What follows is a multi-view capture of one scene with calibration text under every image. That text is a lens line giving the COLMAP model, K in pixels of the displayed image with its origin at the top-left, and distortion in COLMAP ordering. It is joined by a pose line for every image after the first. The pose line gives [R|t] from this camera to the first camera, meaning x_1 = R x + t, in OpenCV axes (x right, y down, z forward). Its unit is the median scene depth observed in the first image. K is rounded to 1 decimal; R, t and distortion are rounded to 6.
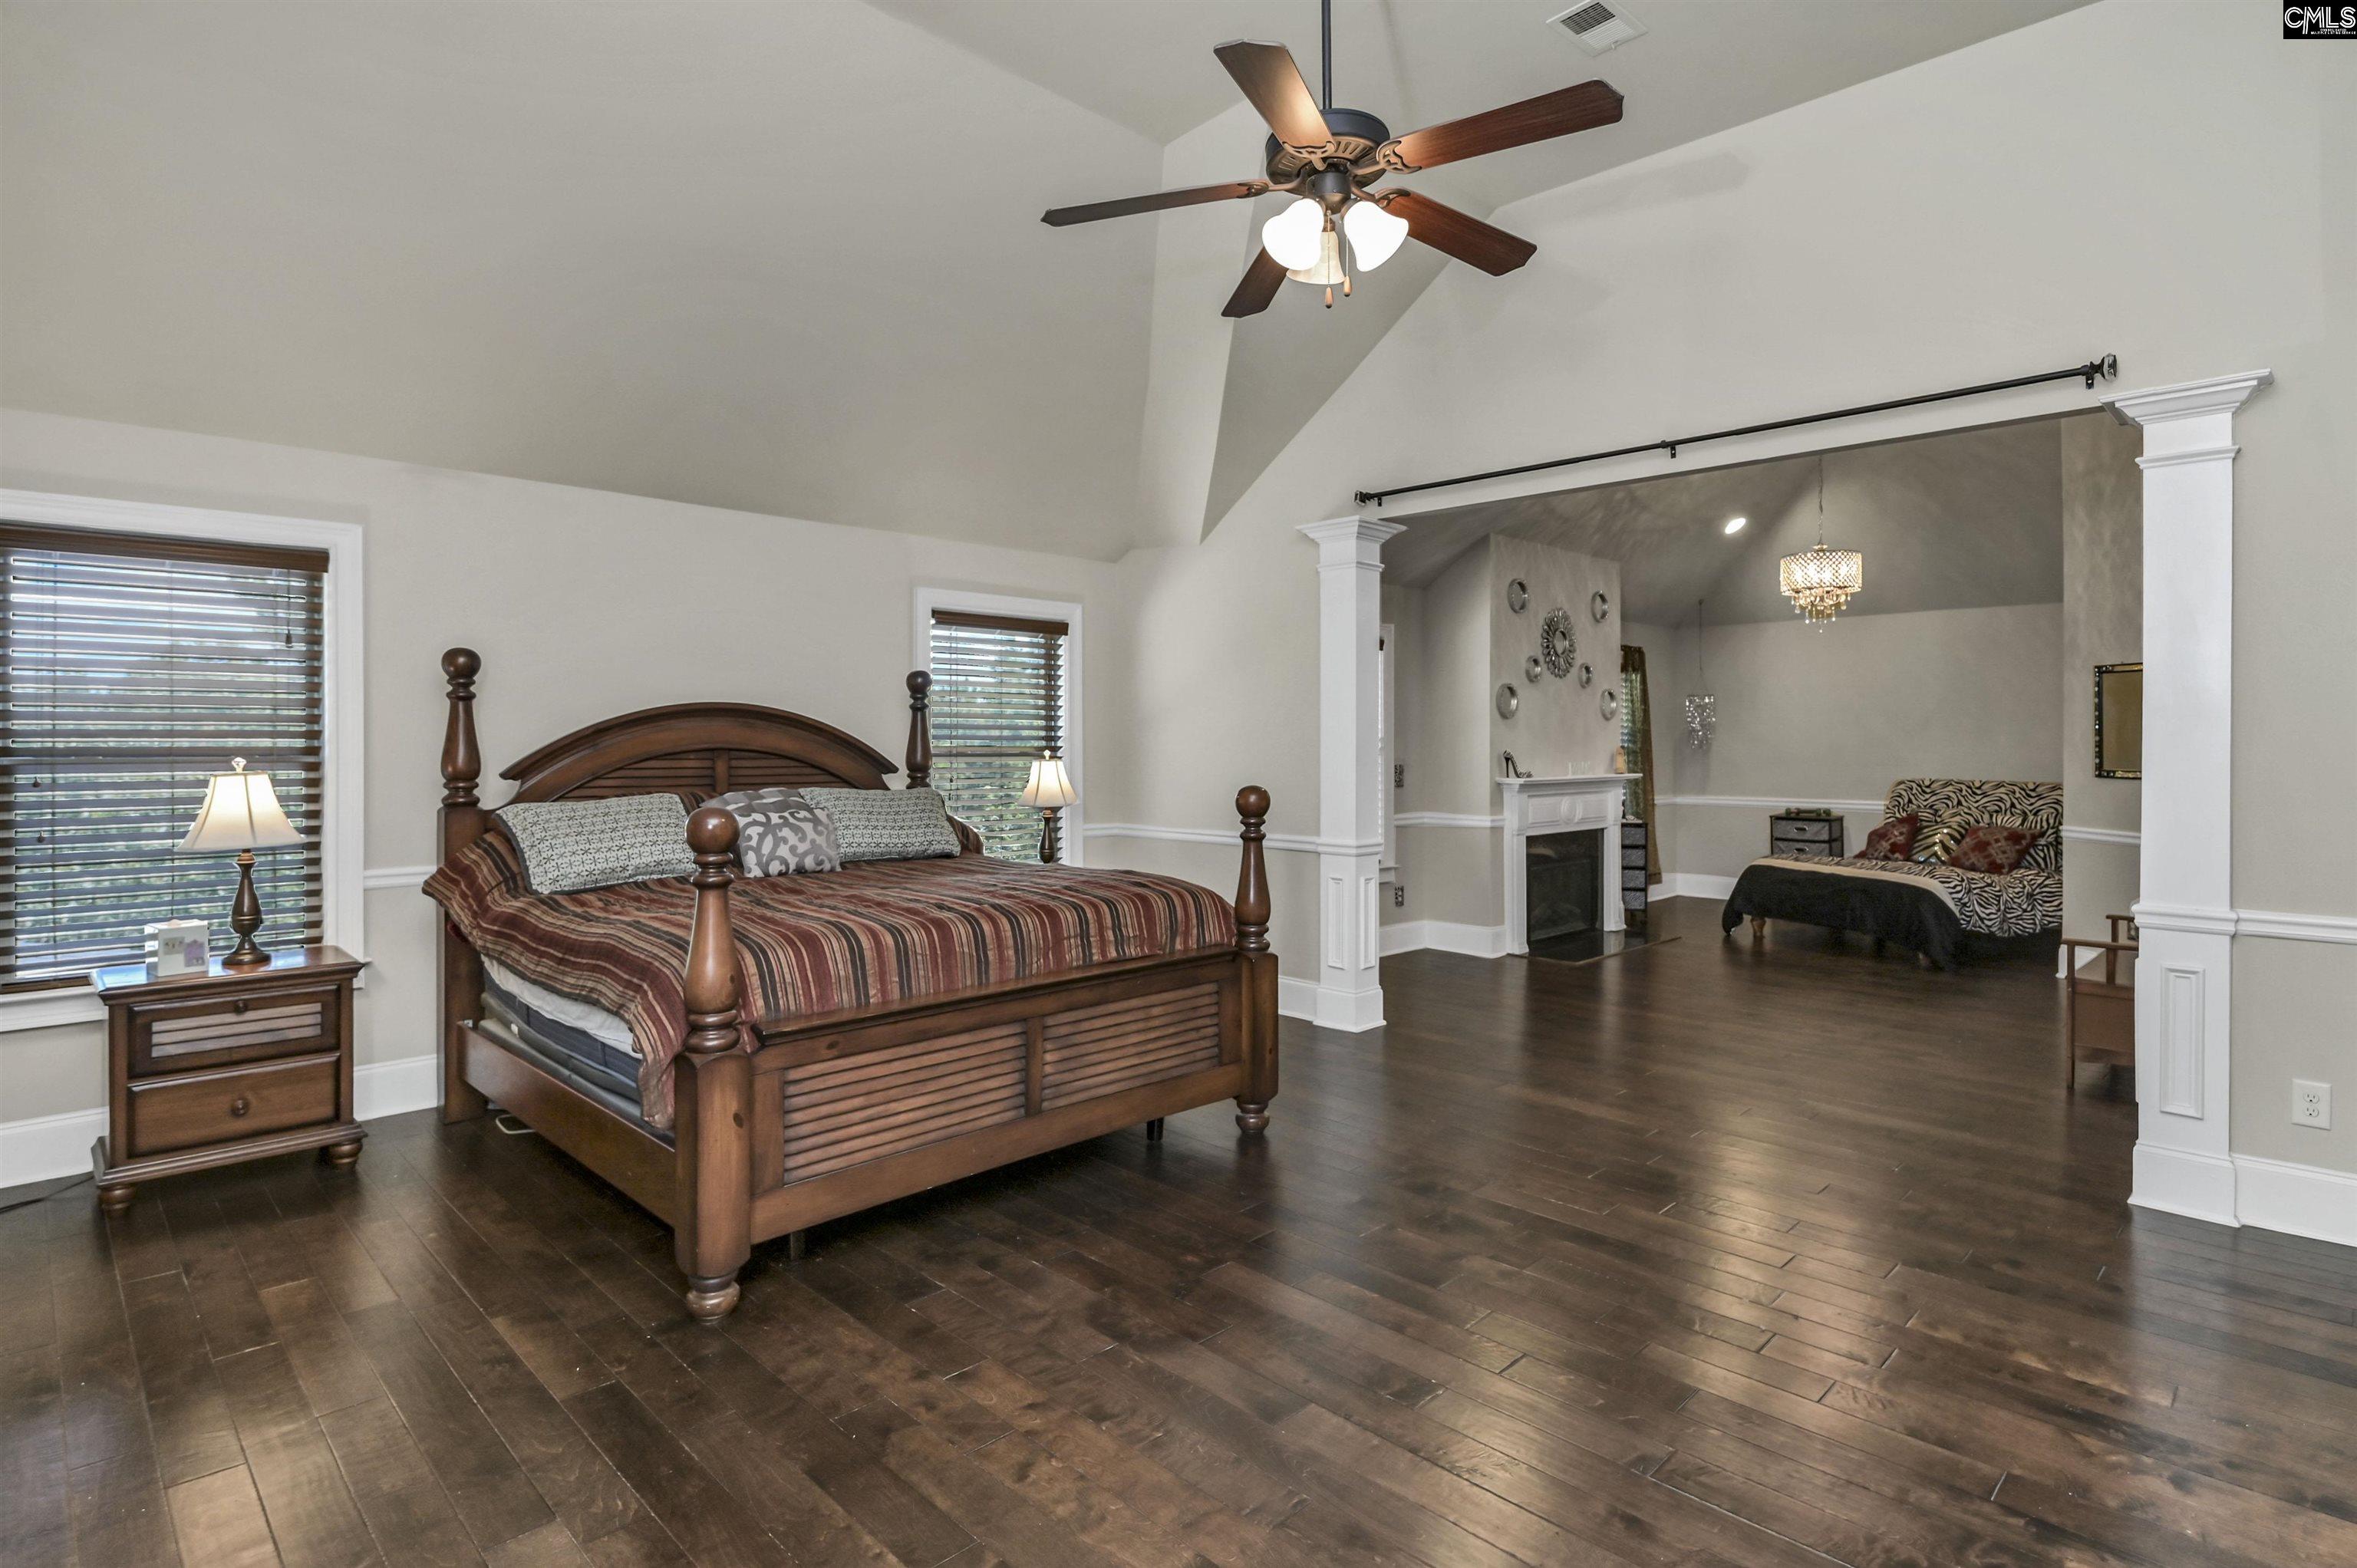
lens RADIAL K [[1217.4, 0, 1215.9], [0, 1217.4, 731.2], [0, 0, 1]] dist [-0.003114, -0.005575]
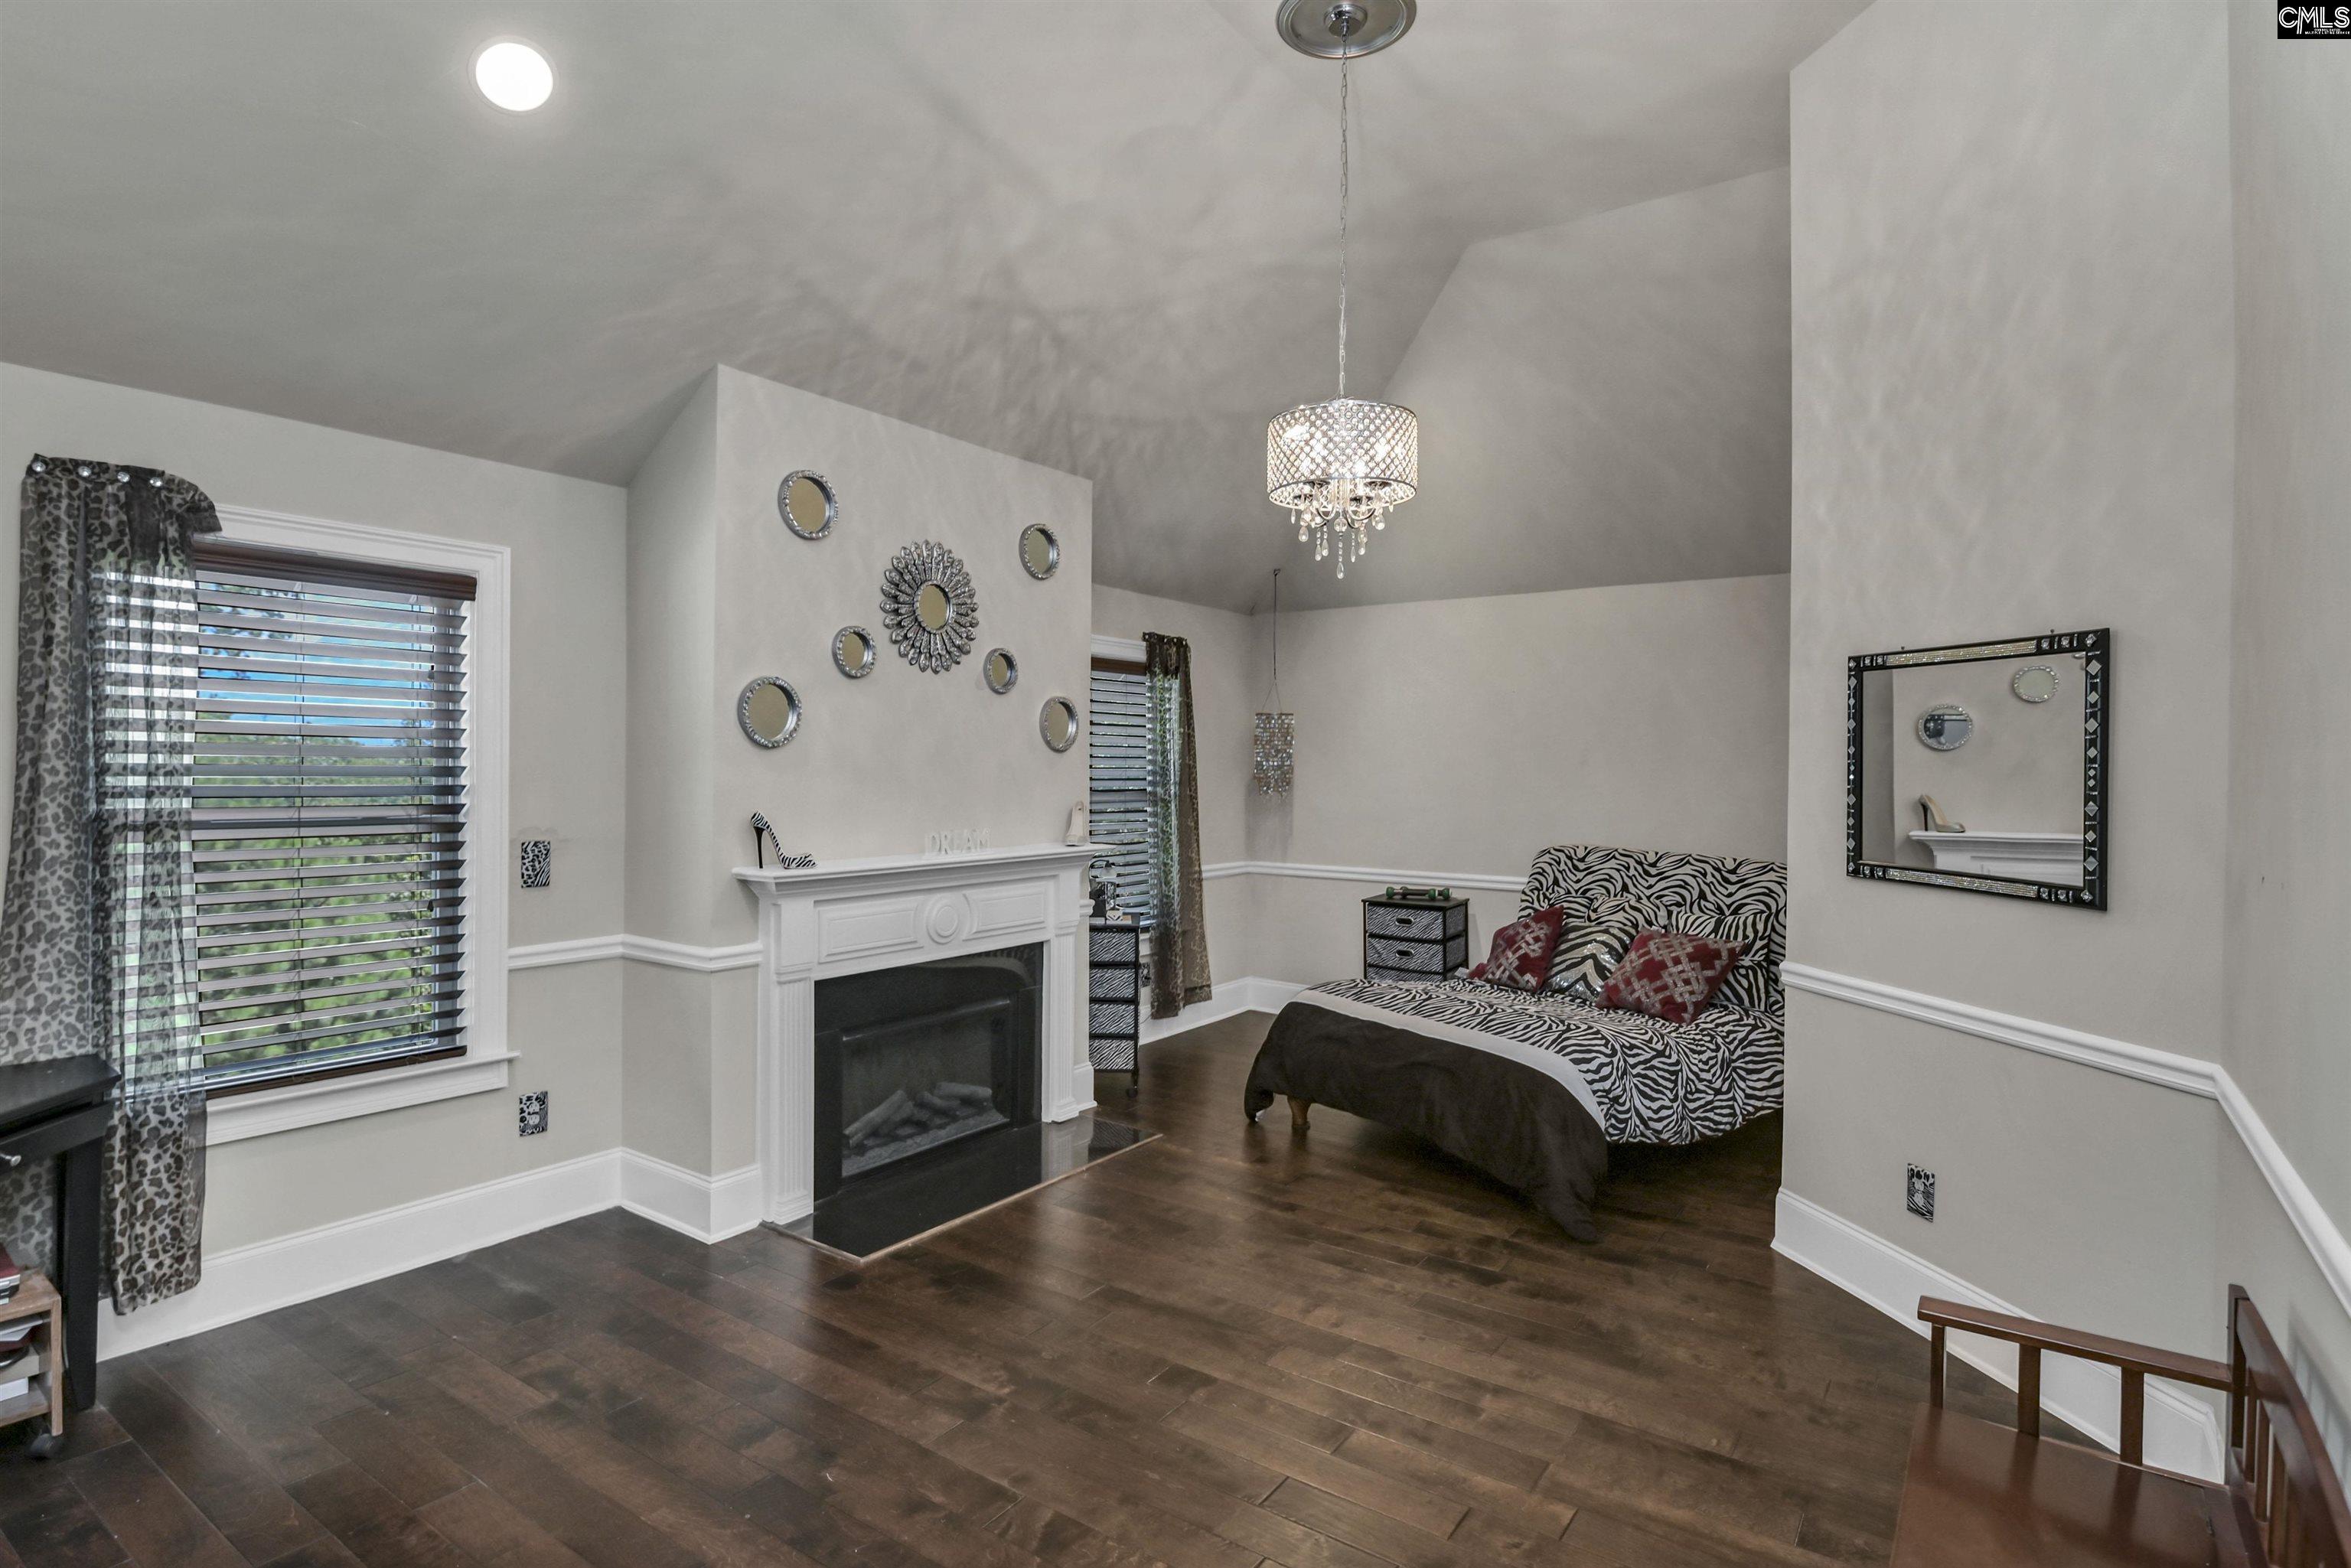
lens RADIAL K [[1214.4, 0, 1182.1], [0, 1214.4, 767.0], [0, 0, 1]] dist [-0.003114, -0.005575]
pose [[0.986093, 0.006559, 0.166067, 0.323211], [-0.008502, 0.999903, 0.010994, -0.009657], [-0.165979, -0.012253, 0.986053, 0.483076]]
